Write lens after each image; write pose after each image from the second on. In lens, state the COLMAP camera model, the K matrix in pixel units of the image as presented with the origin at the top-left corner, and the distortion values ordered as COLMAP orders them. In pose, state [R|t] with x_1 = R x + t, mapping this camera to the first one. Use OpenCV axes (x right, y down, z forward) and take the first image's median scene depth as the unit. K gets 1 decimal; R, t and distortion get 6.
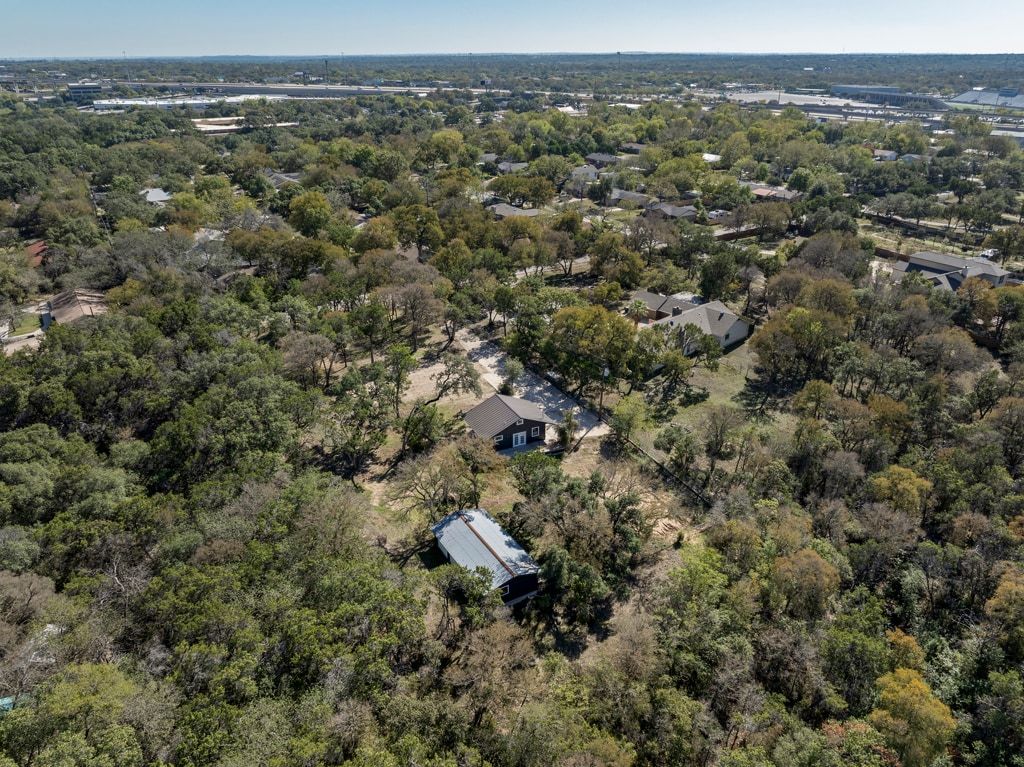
lens RADIAL K [[720.3, 0, 515.0], [0, 720.3, 385.3], [0, 0, 1]] dist [-0.031436, 0.018177]
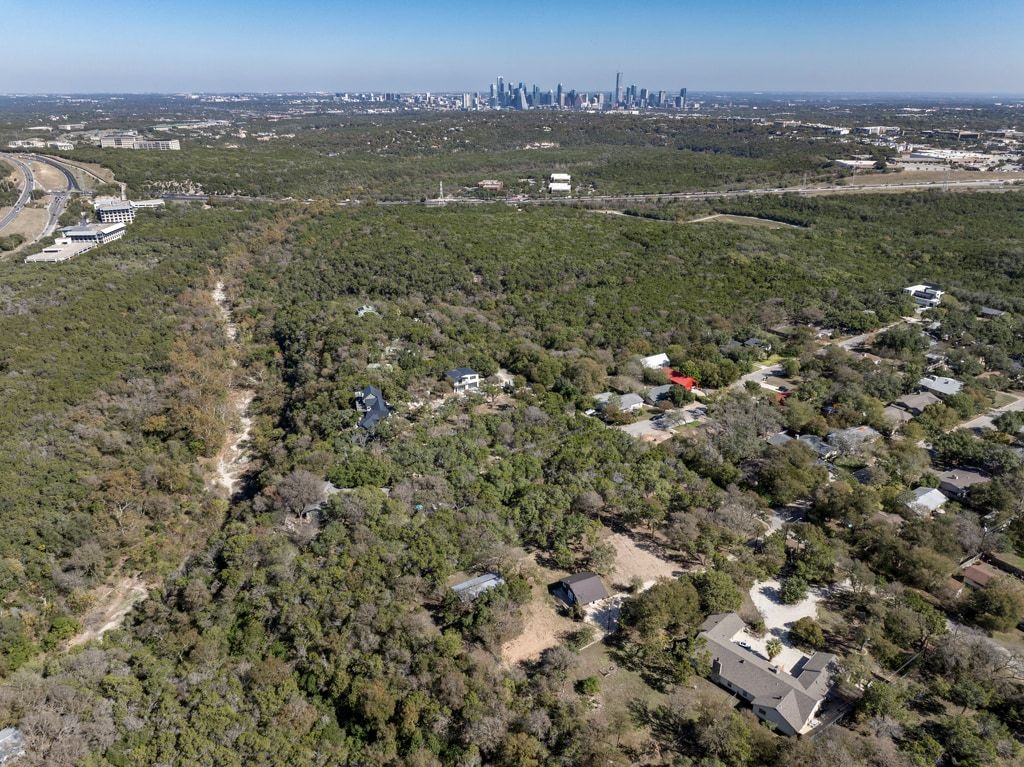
lens RADIAL K [[720.3, 0, 517.8], [0, 720.3, 392.1], [0, 0, 1]] dist [-0.031436, 0.018177]
pose [[0.004087, 0.393824, -0.919177, 1.265833], [-0.418193, 0.835620, 0.356164, -0.812702], [0.908349, 0.382938, 0.168110, 0.304140]]
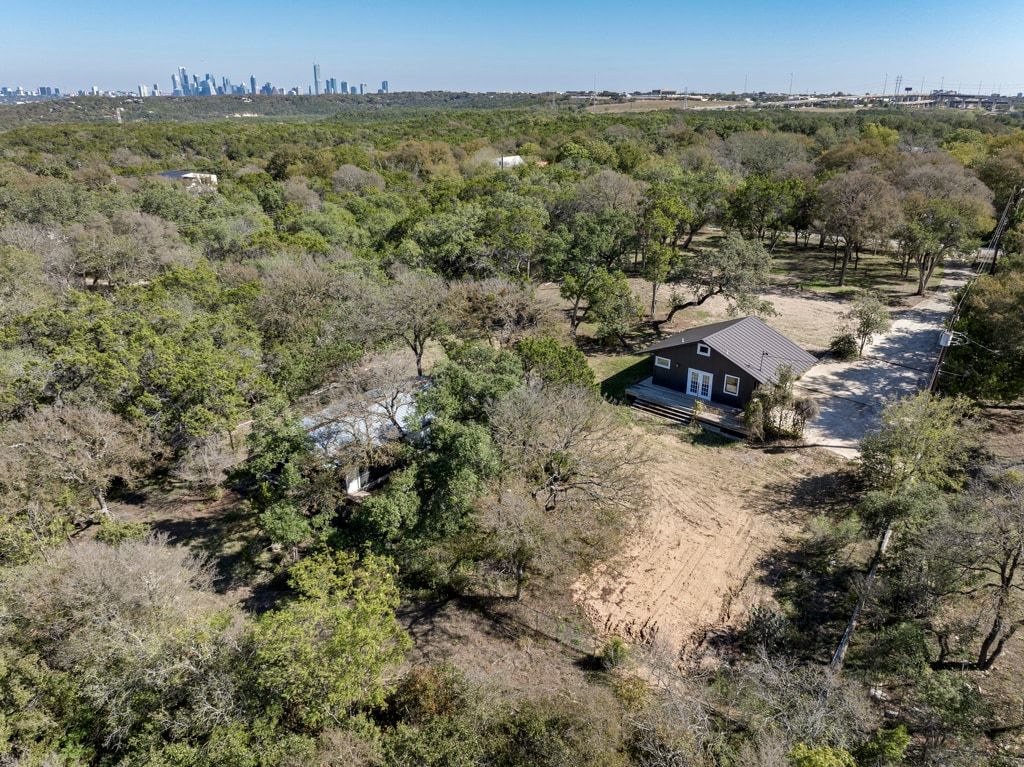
lens RADIAL K [[720.3, 0, 510.4], [0, 720.3, 392.8], [0, 0, 1]] dist [-0.031436, 0.018177]
pose [[0.372706, 0.356732, -0.856640, 0.350248], [-0.391514, 0.897416, 0.203373, 0.021942], [0.841313, 0.259588, 0.474138, 0.527237]]
